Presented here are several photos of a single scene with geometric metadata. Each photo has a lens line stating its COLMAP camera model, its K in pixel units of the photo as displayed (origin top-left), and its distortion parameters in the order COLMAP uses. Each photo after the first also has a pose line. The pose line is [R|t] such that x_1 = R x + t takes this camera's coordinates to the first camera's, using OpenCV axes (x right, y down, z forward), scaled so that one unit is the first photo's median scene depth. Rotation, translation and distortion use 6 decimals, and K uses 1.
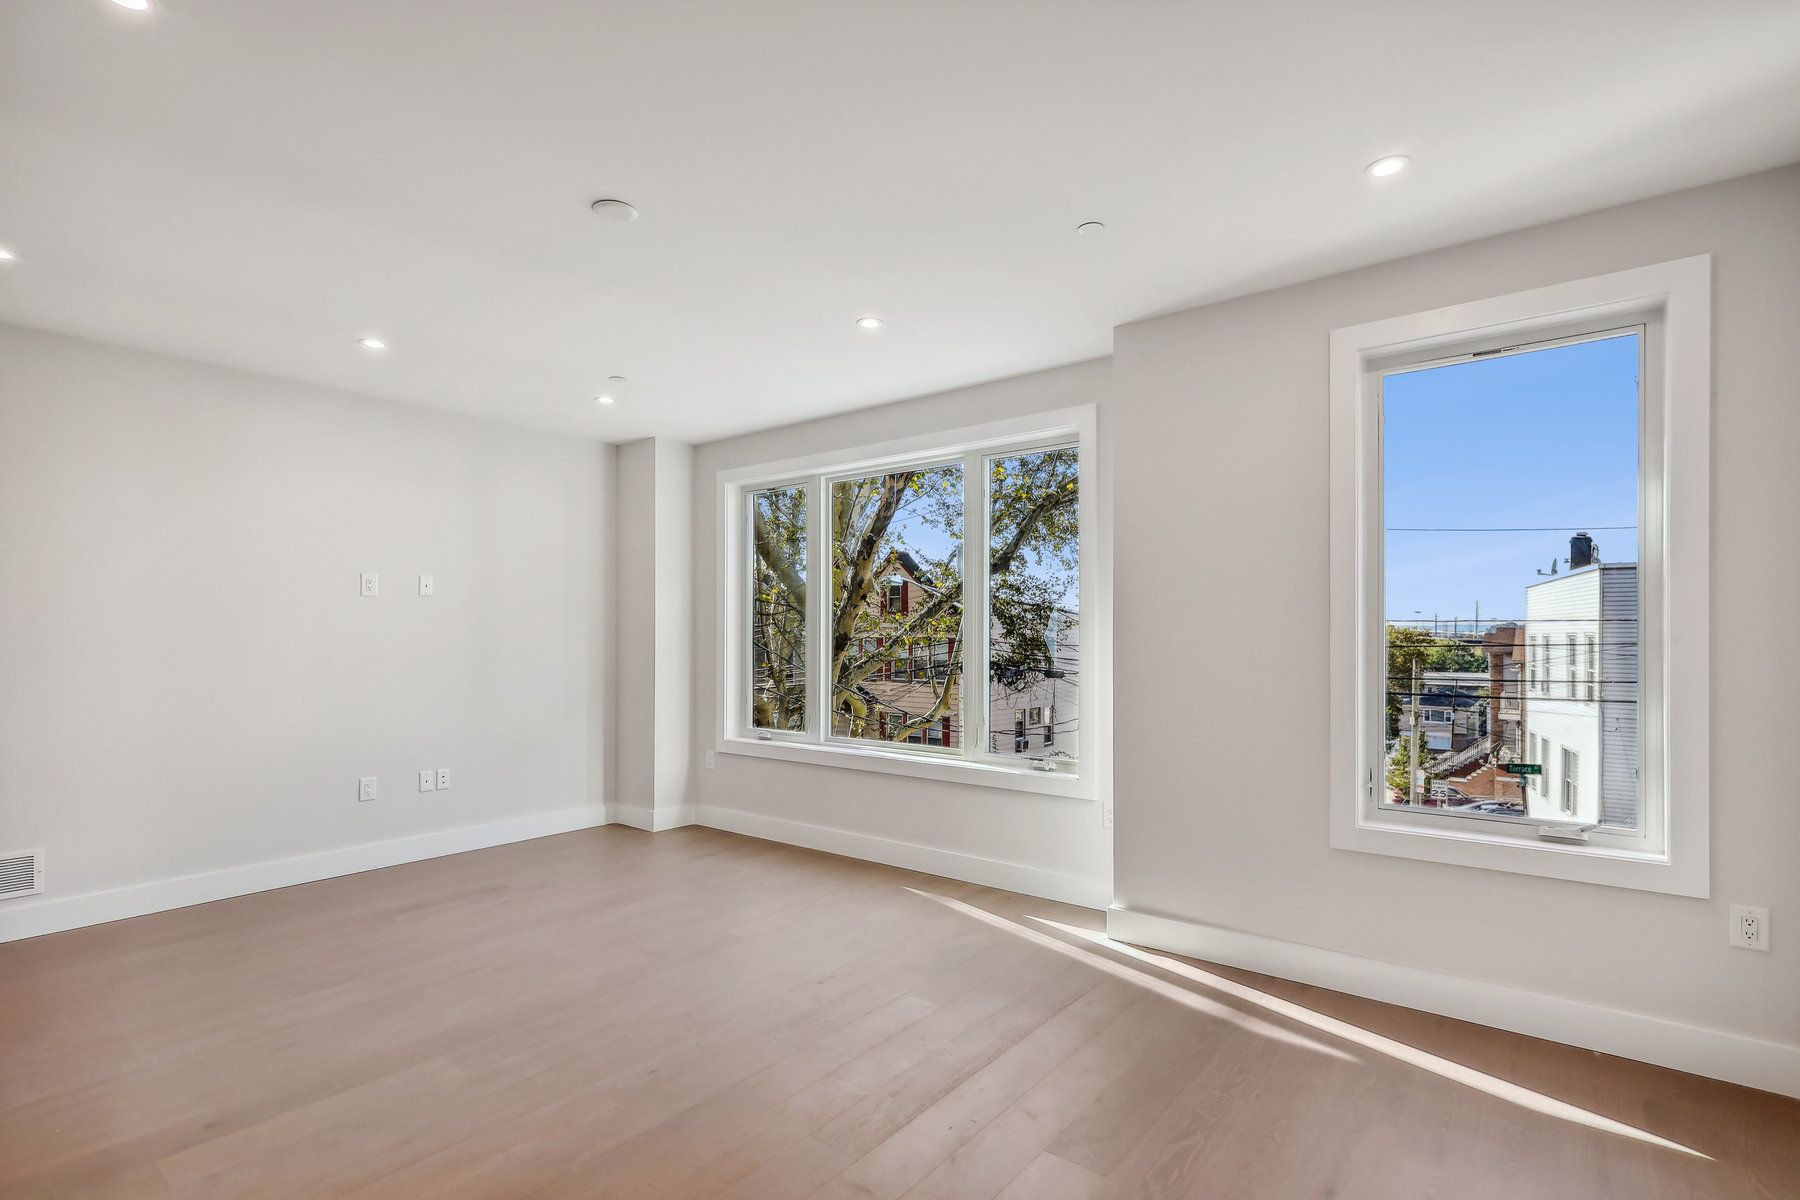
lens RADIAL K [[862.5, 0, 900.8], [0, 862.5, 638.7], [0, 0, 1]] dist [0.001770, 0.000436]
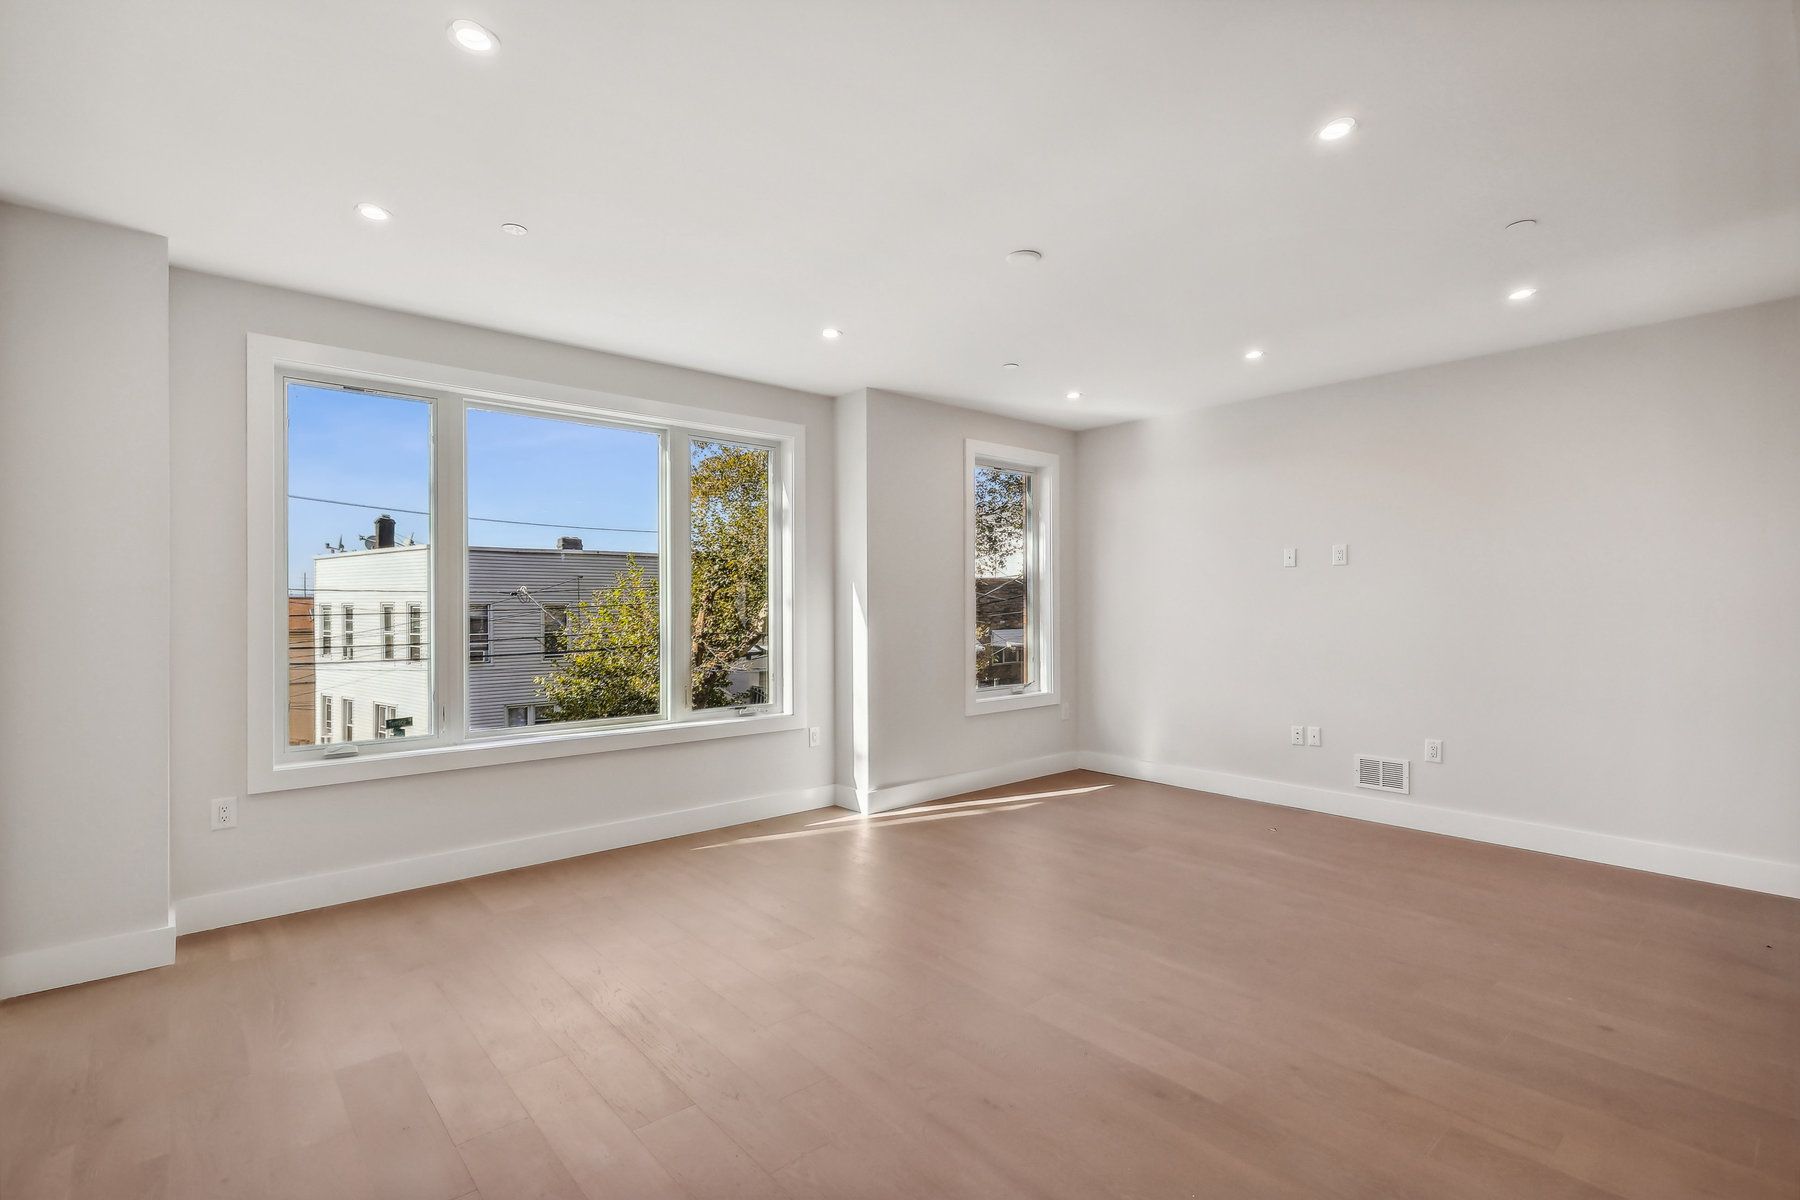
lens RADIAL K [[844.2, 0, 900.0], [0, 844.2, 600.0], [0, 0, 1]] dist [0.000252, 0.000774]
pose [[0.176018, 0.005536, 0.984371, -0.815831], [0.004568, 0.999969, -0.006440, 0.001342], [-0.984376, 0.005630, 0.175987, 0.506834]]
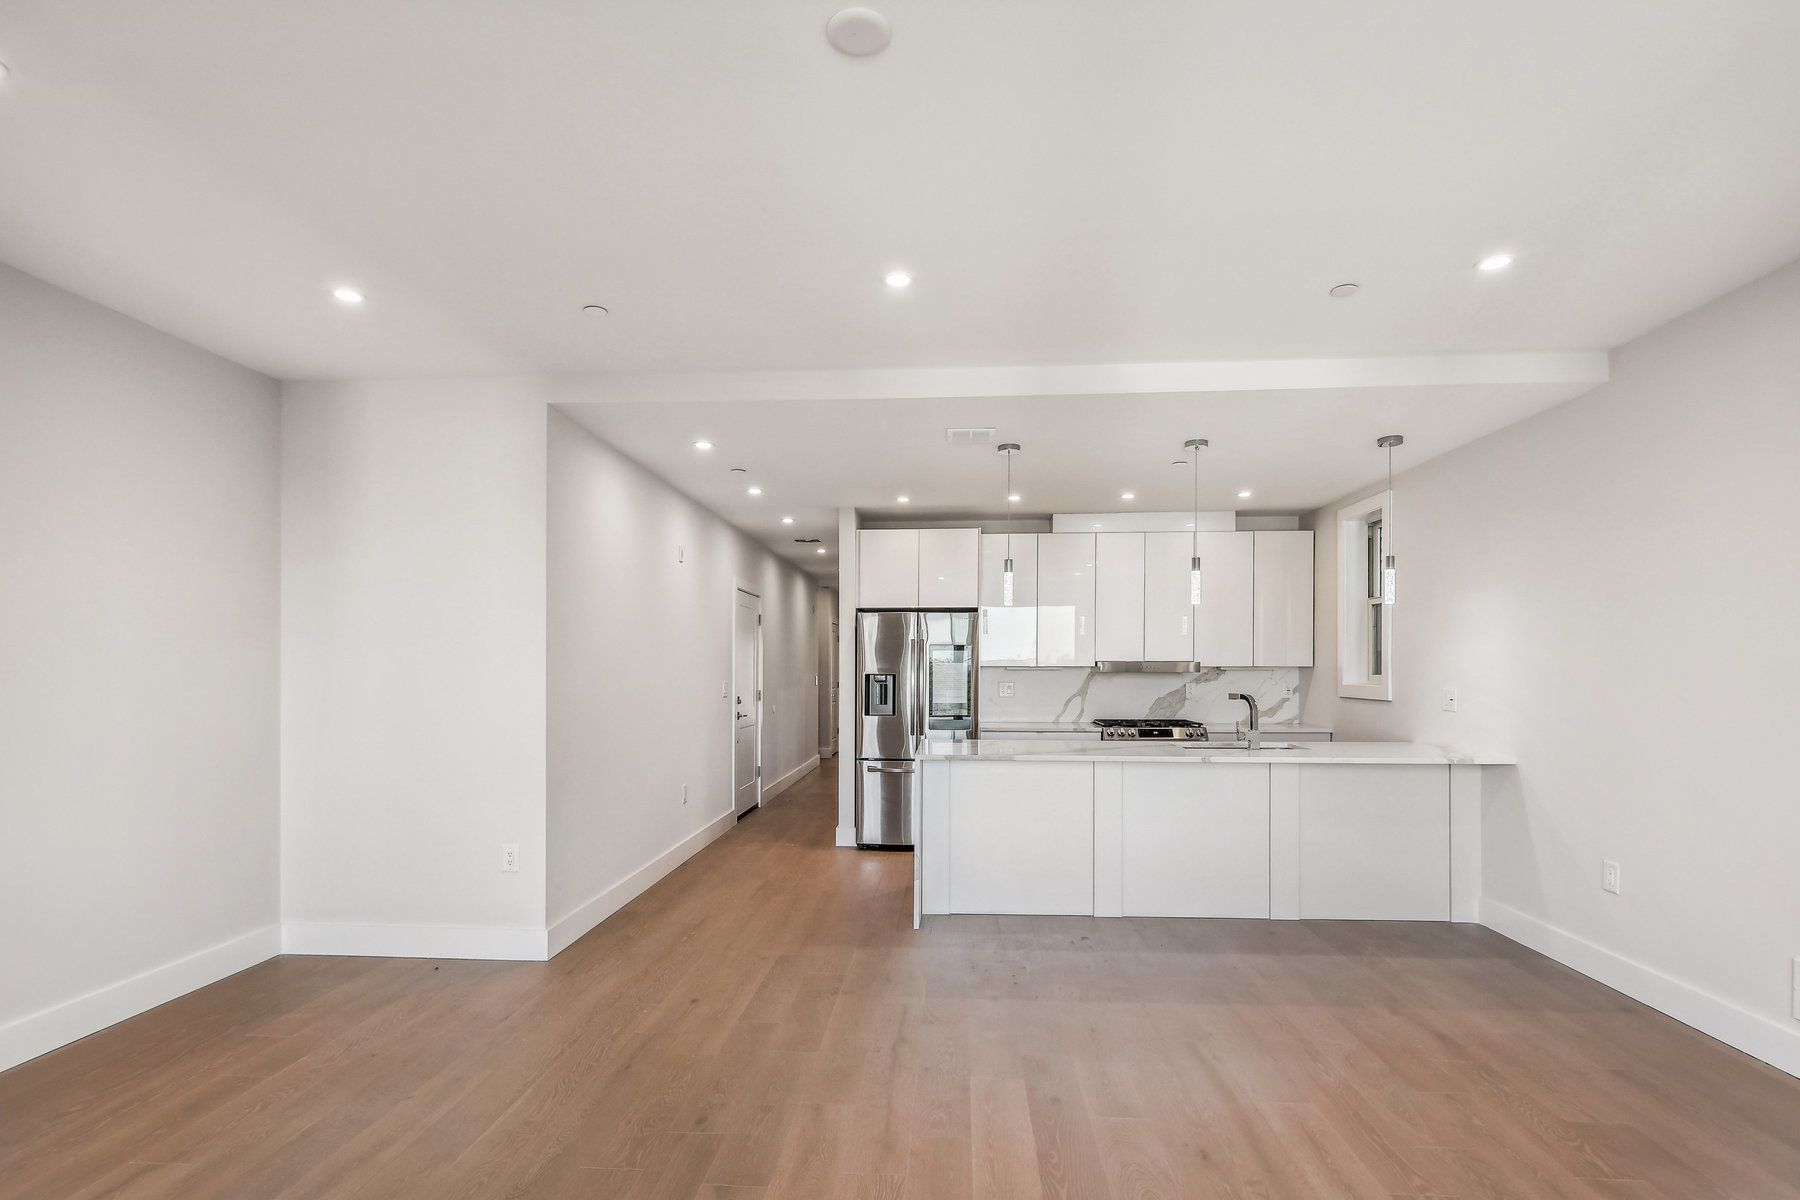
lens RADIAL K [[862.9, 0, 897.7], [0, 862.9, 667.0], [0, 0, 1]] dist [0.000048, 0.000227]
pose [[-0.820258, 0.001218, -0.571993, 0.009946], [-0.000030, 0.999998, 0.002172, -0.004951], [0.571994, 0.001799, -0.820256, 0.821228]]
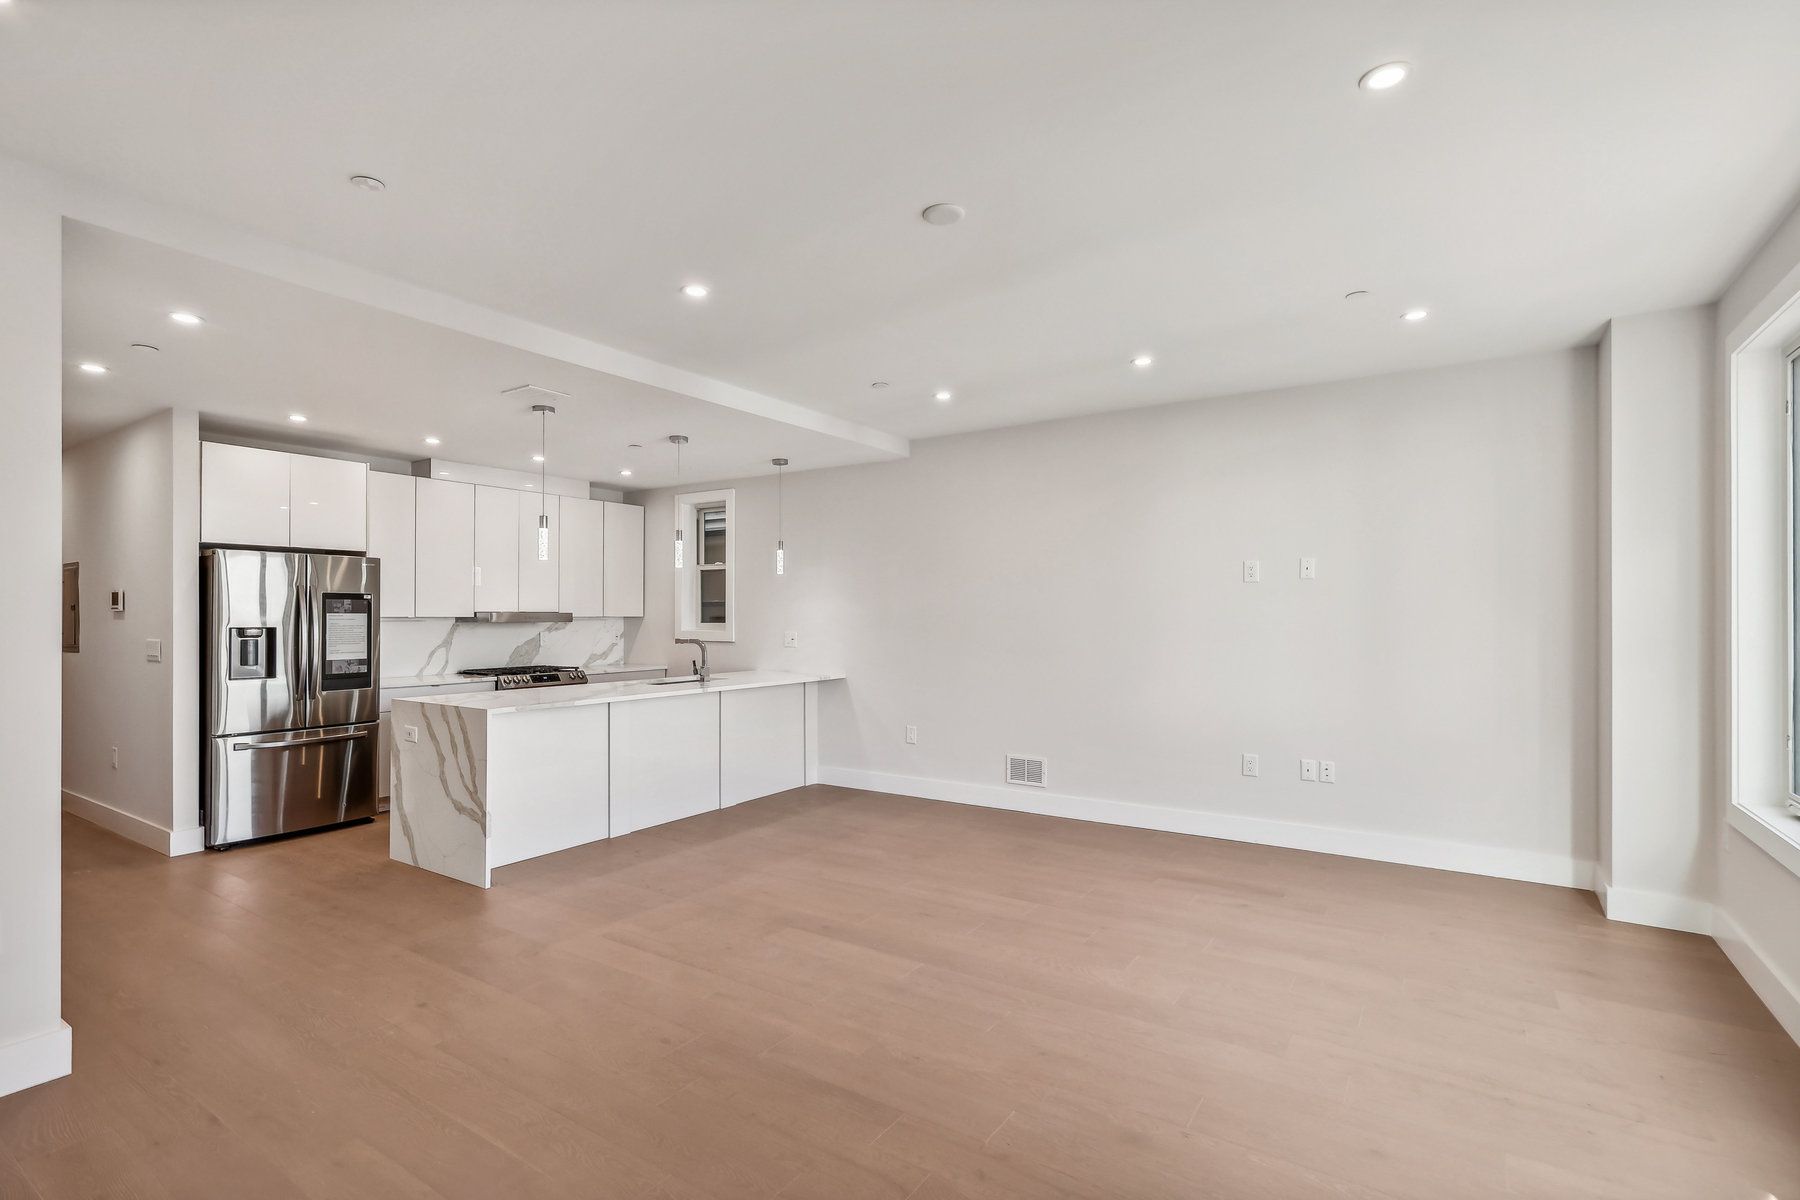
lens RADIAL K [[849.7, 0, 891.1], [0, 849.7, 608.7], [0, 0, 1]] dist [0.000796, 0.000335]
pose [[0.082967, -0.006169, -0.996533, 0.357168], [-0.002145, 0.999977, -0.006369, -0.008645], [0.996550, 0.002666, 0.082952, 0.447219]]
